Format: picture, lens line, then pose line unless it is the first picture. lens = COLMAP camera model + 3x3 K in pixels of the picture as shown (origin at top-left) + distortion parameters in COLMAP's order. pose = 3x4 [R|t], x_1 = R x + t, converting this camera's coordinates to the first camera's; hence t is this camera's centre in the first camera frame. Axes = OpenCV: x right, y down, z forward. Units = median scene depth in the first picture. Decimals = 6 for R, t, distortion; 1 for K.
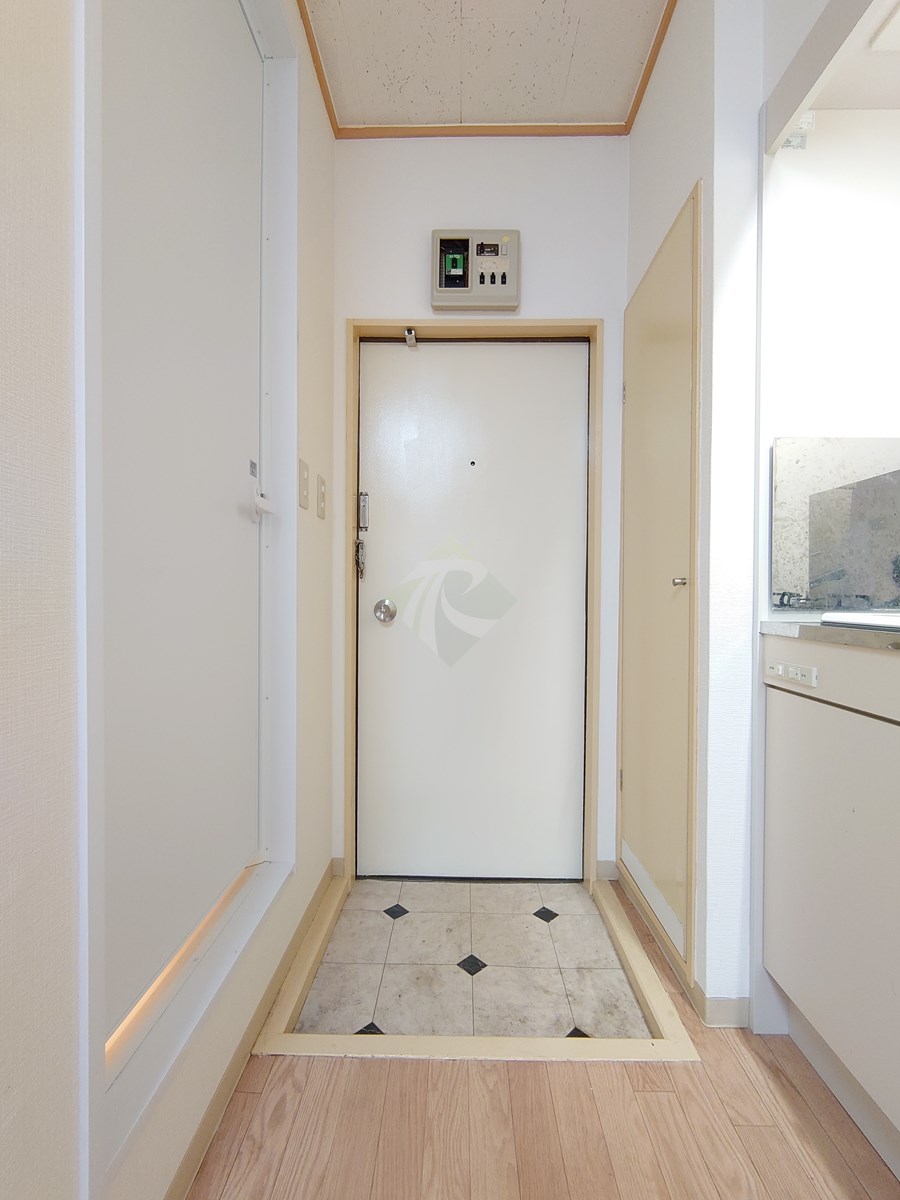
lens RADIAL K [[517.0, 0, 451.4], [0, 517.0, 601.4], [0, 0, 1]] dist [0.001791, -0.000845]
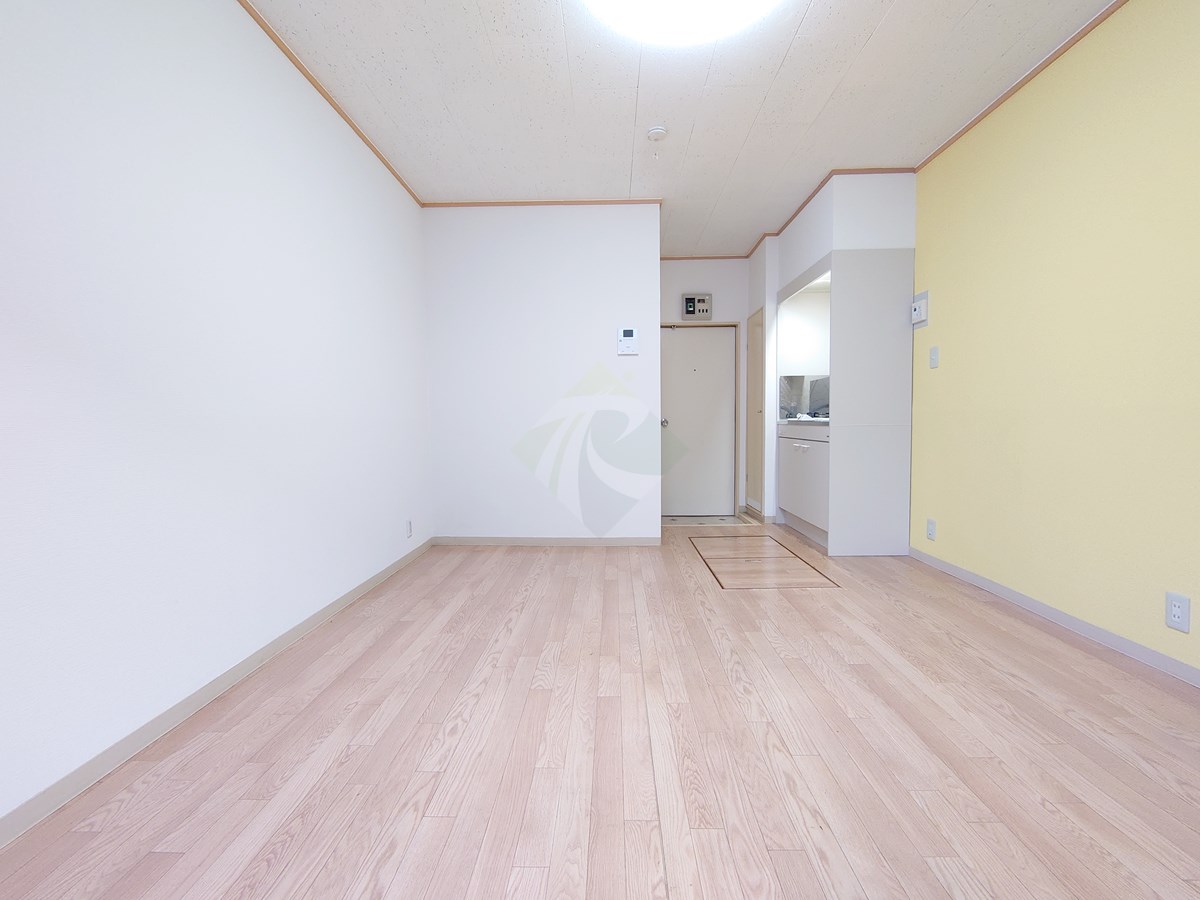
lens RADIAL K [[517.0, 0, 600.0], [0, 517.0, 450.0], [0, 0, 1]] dist [0.001791, -0.000845]
pose [[0.999766, -0.018138, -0.011764, -0.720075], [0.018673, 0.998713, 0.047160, 0.048096], [0.010894, -0.047369, 0.998818, -2.965270]]
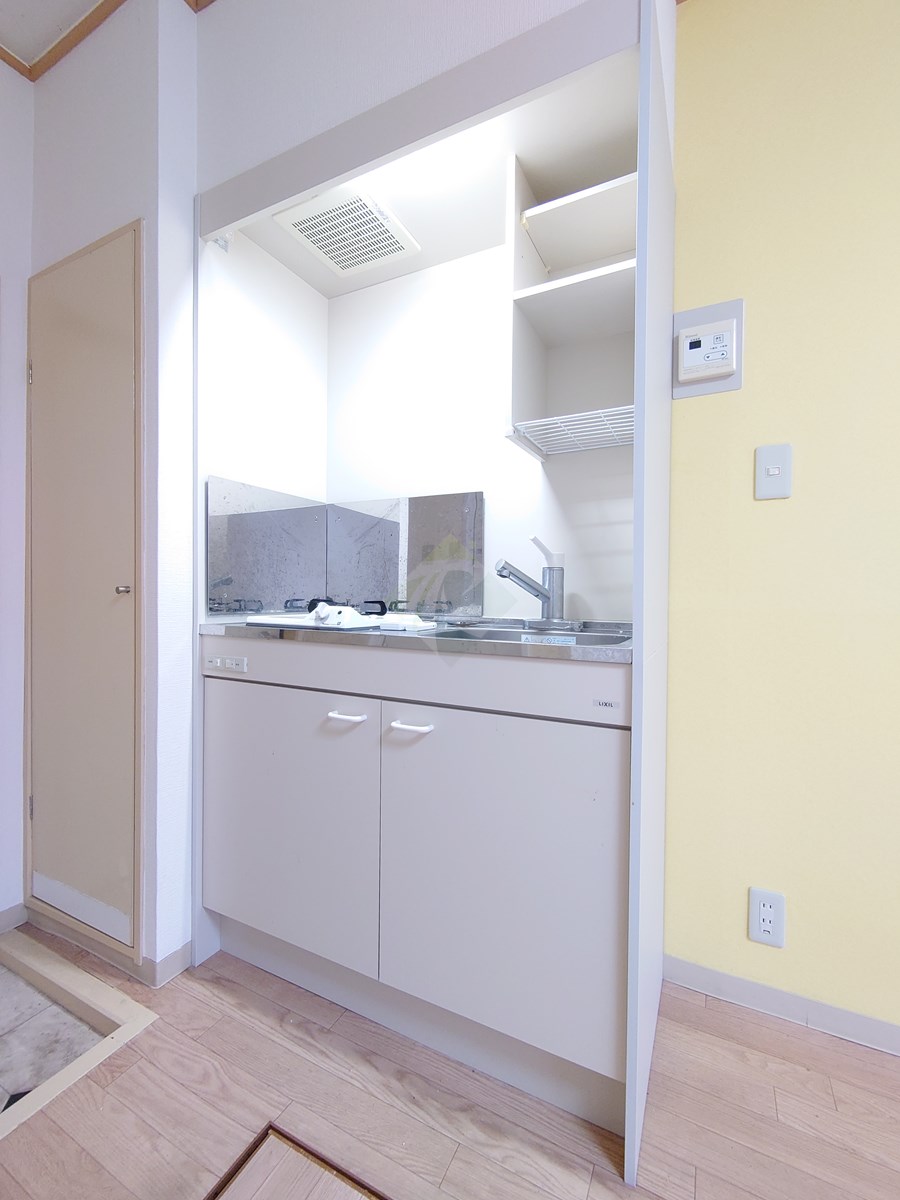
lens RADIAL K [[517.0, 0, 451.4], [0, 517.0, 601.4], [0, 0, 1]] dist [0.001791, -0.000845]
pose [[0.443683, -0.011510, 0.896110, -0.217013], [0.002167, 0.999928, 0.011771, -0.027203], [-0.896181, -0.003281, 0.443676, -0.062370]]
